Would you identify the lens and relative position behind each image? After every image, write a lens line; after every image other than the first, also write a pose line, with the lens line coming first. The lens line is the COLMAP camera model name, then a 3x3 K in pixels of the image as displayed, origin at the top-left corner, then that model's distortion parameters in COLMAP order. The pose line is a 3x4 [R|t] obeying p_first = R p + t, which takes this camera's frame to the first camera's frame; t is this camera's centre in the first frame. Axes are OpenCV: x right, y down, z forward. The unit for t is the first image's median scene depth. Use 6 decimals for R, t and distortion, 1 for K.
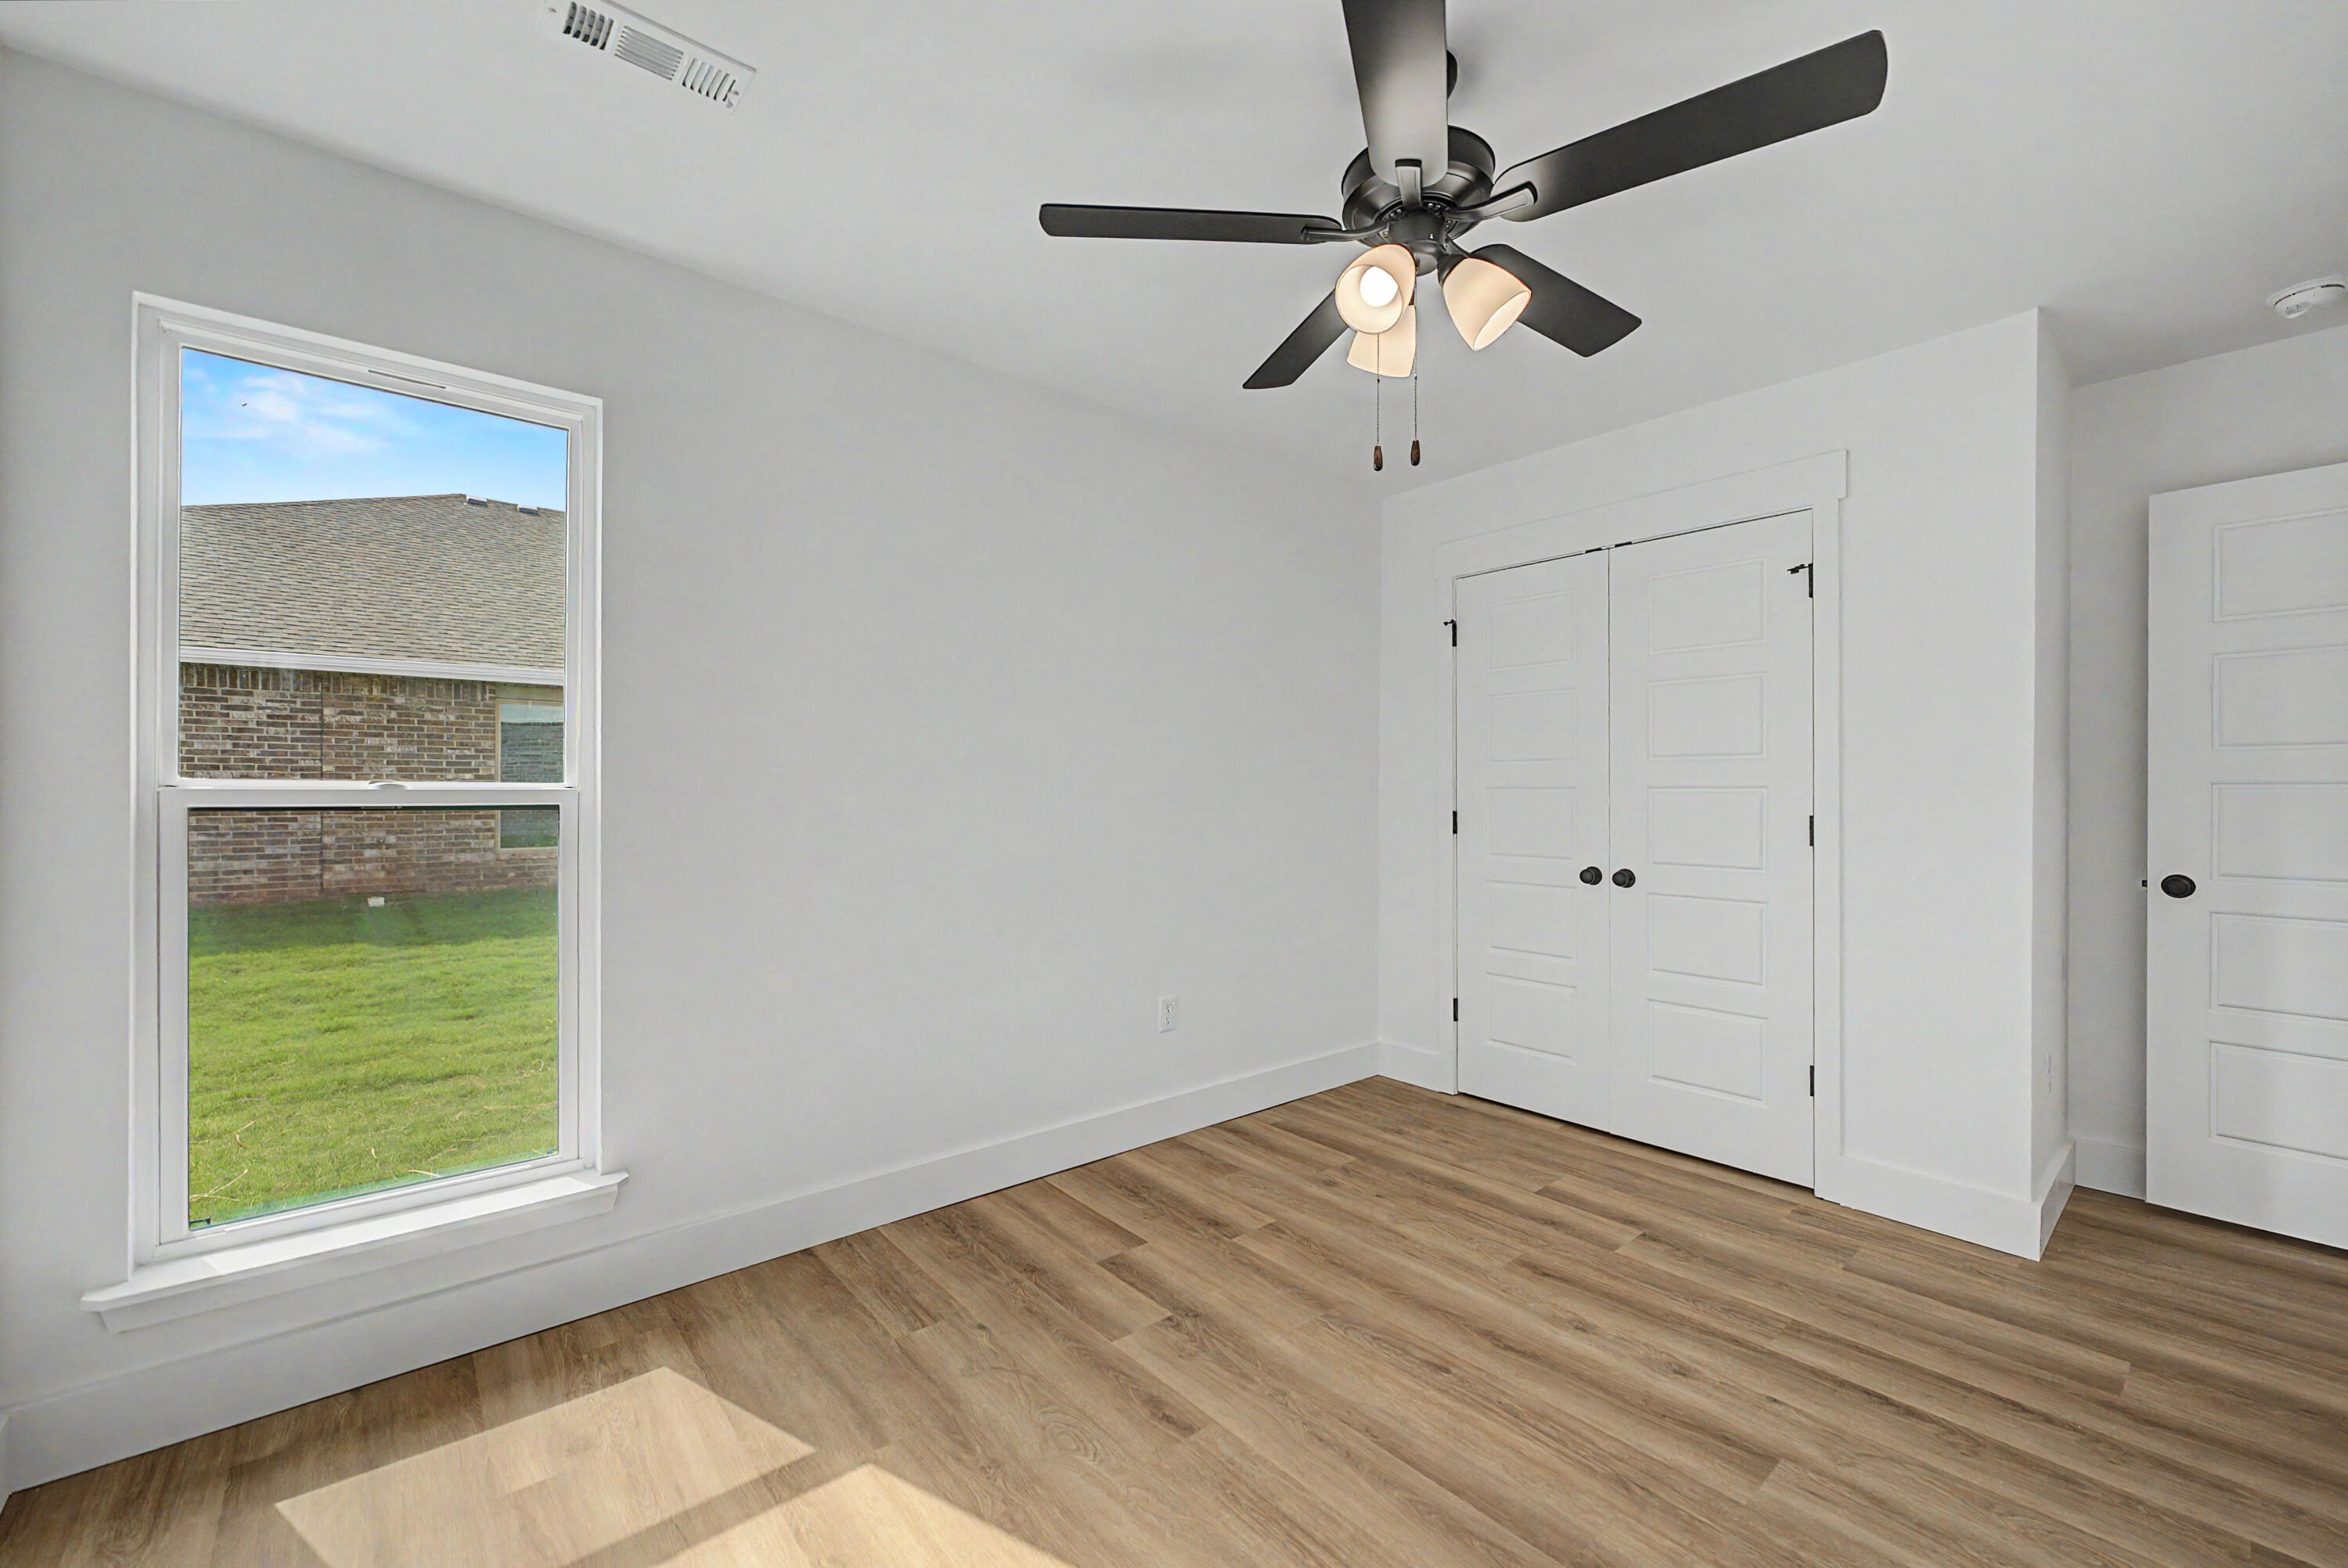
lens RADIAL K [[959.1, 0, 1168.7], [0, 959.1, 798.3], [0, 0, 1]] dist [0.000174, -0.000073]
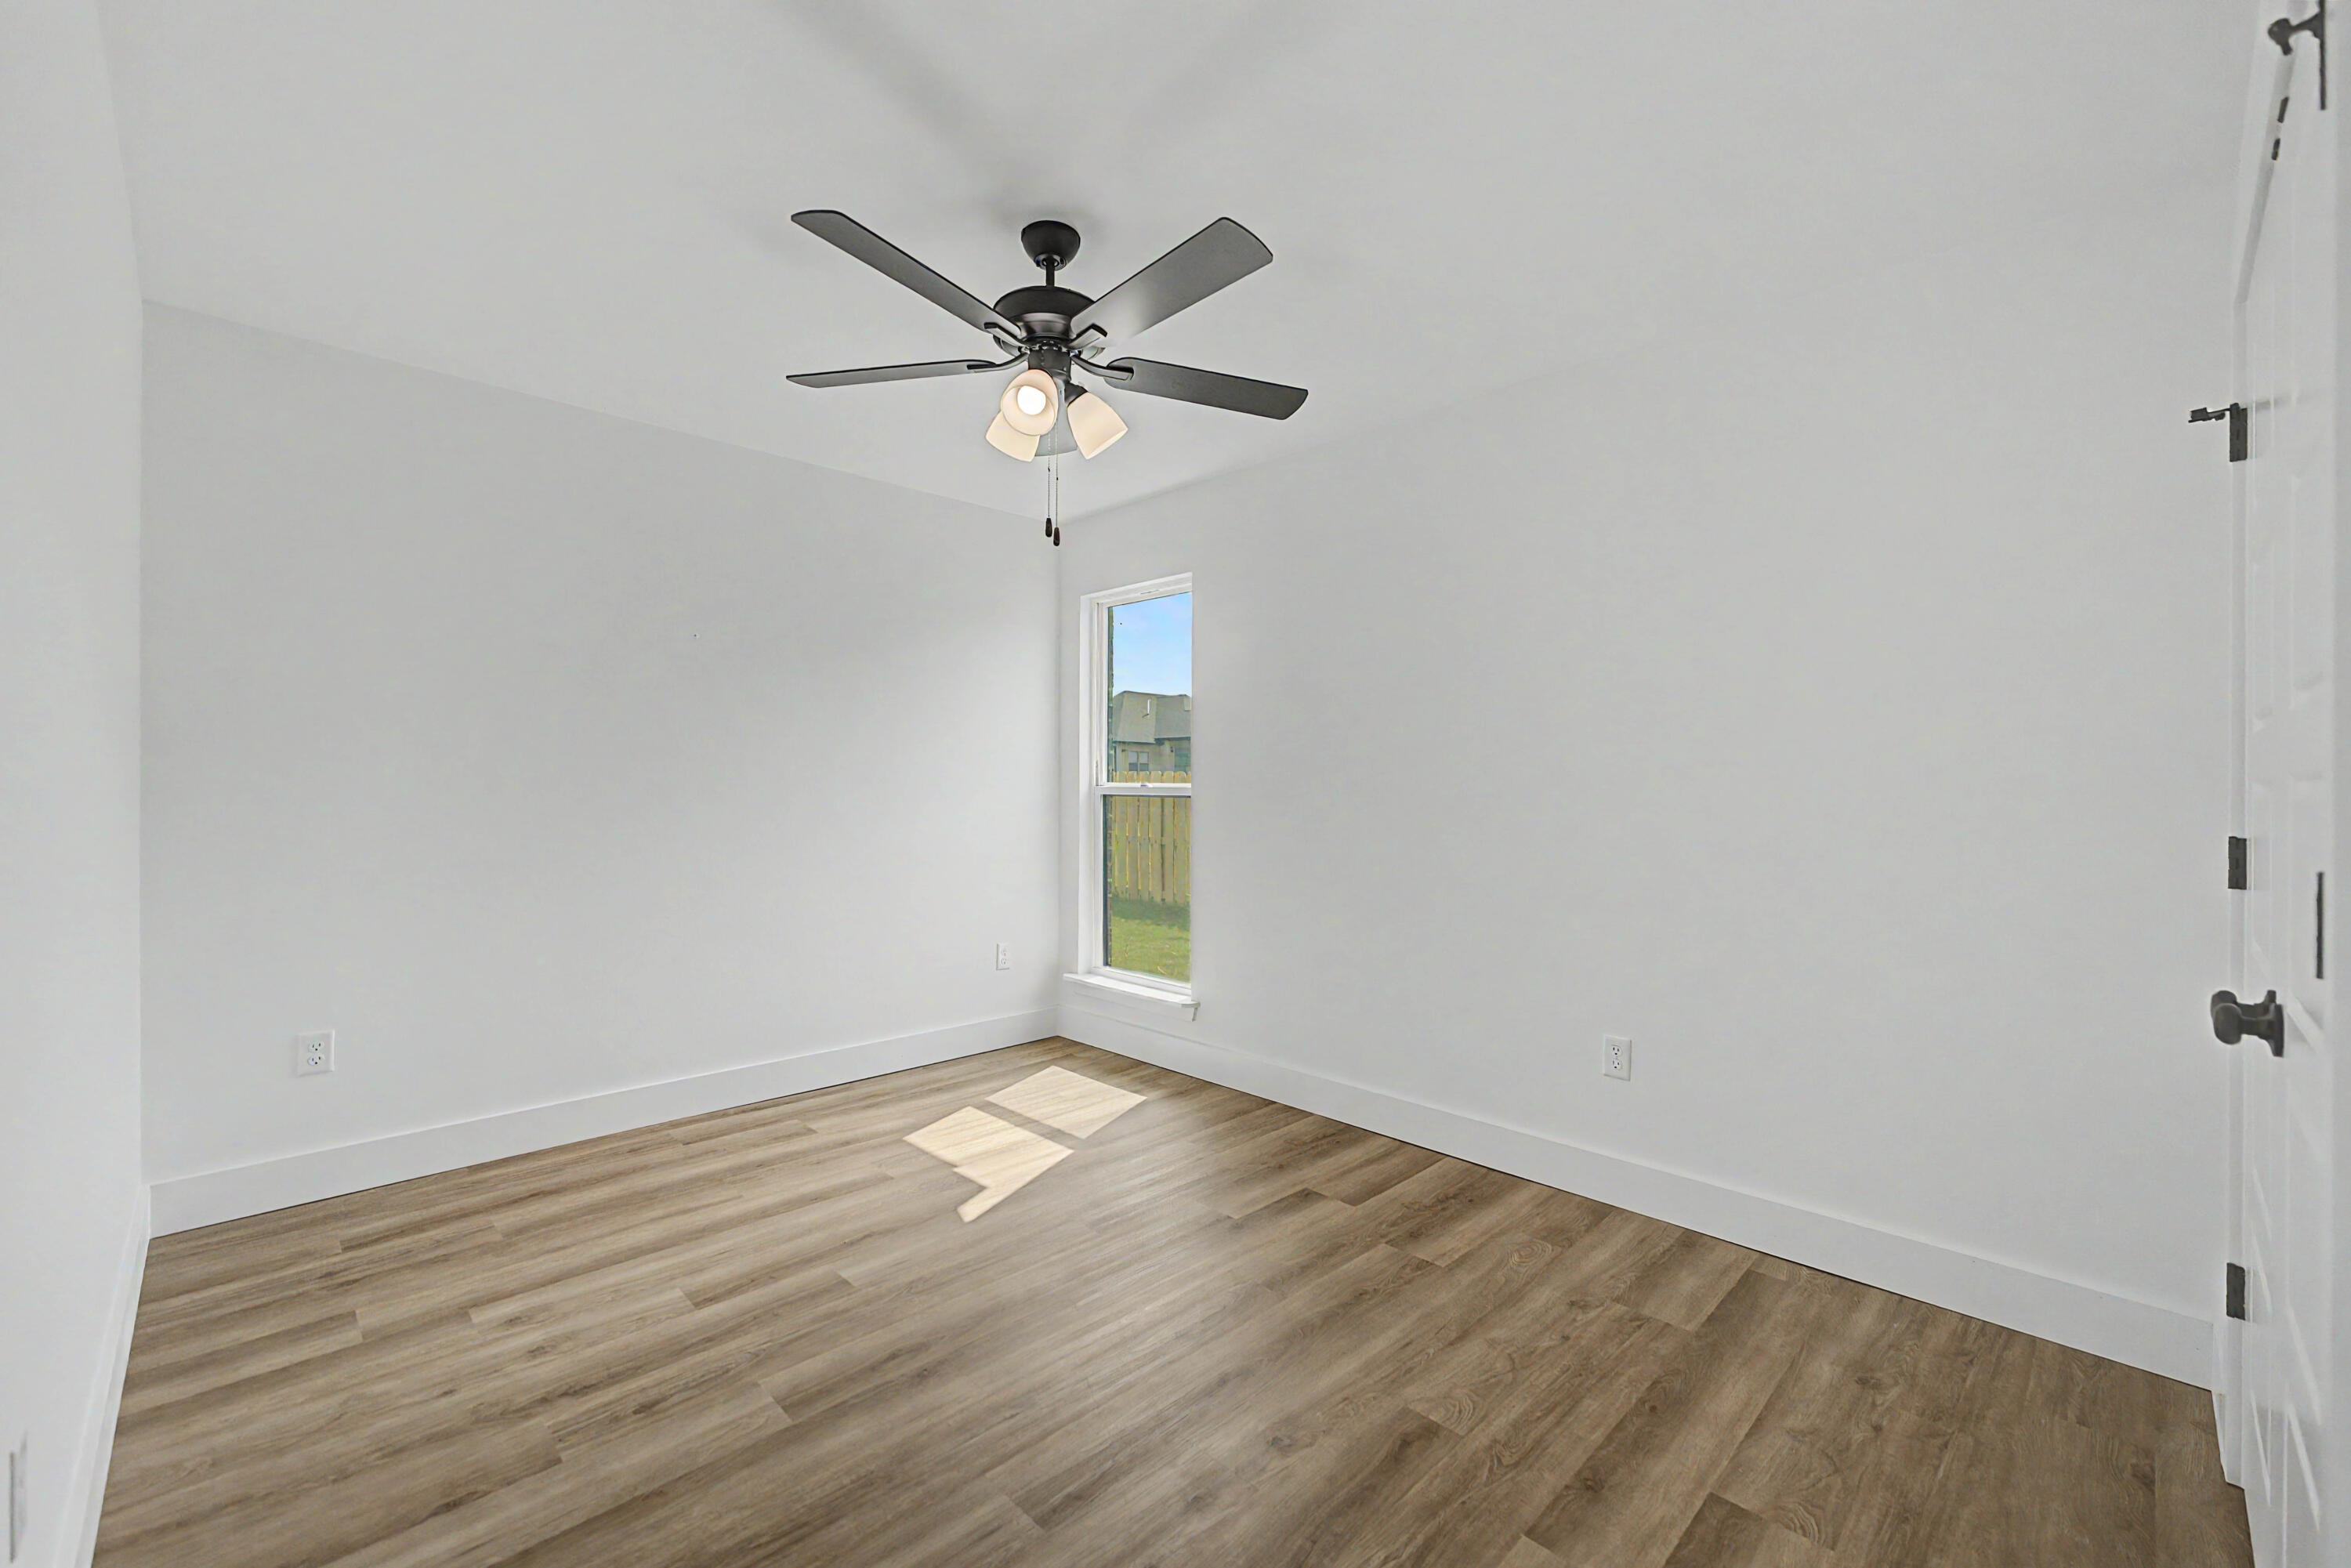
lens RADIAL K [[930.7, 0, 1134.2], [0, 930.7, 789.8], [0, 0, 1]] dist [0.000275, 0.000053]
pose [[0.060004, -0.000670, -0.998198, 1.063638], [-0.015629, 0.999877, -0.001611, 0.000482], [0.998076, 0.015698, 0.059986, 0.720725]]
